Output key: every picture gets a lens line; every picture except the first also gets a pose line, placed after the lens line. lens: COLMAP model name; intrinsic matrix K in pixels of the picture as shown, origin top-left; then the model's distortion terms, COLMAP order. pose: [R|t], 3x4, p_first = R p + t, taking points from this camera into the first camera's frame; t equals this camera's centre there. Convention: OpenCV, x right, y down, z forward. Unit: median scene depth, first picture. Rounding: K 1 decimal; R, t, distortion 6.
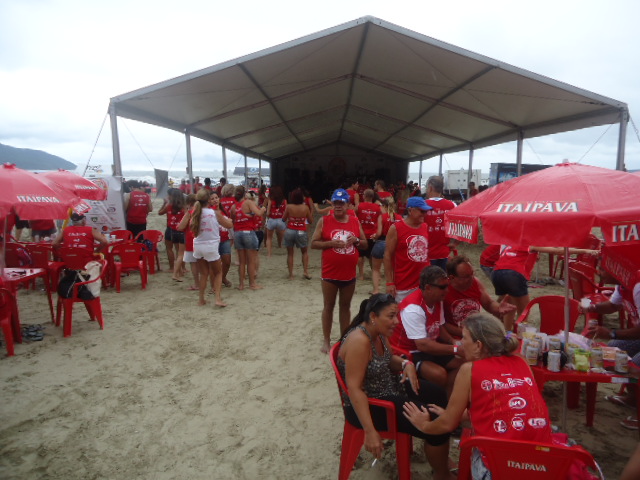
lens RADIAL K [[471.6, 0, 320.0], [0, 471.6, 240.0], [0, 0, 1]] dist [0.000267, 0.000027]
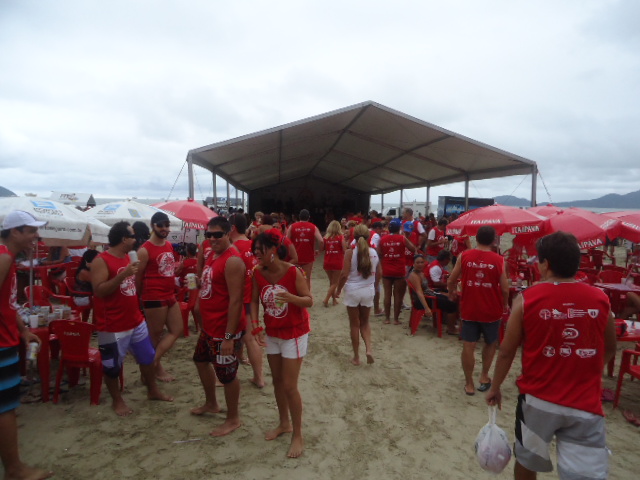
lens RADIAL K [[471.6, 0, 320.0], [0, 471.6, 240.0], [0, 0, 1]] dist [0.000267, 0.000027]
pose [[0.994018, 0.001240, 0.109206, -0.118496], [0.005509, 0.998093, -0.061480, 0.030105], [-0.109074, 0.061714, 0.992116, -0.238431]]
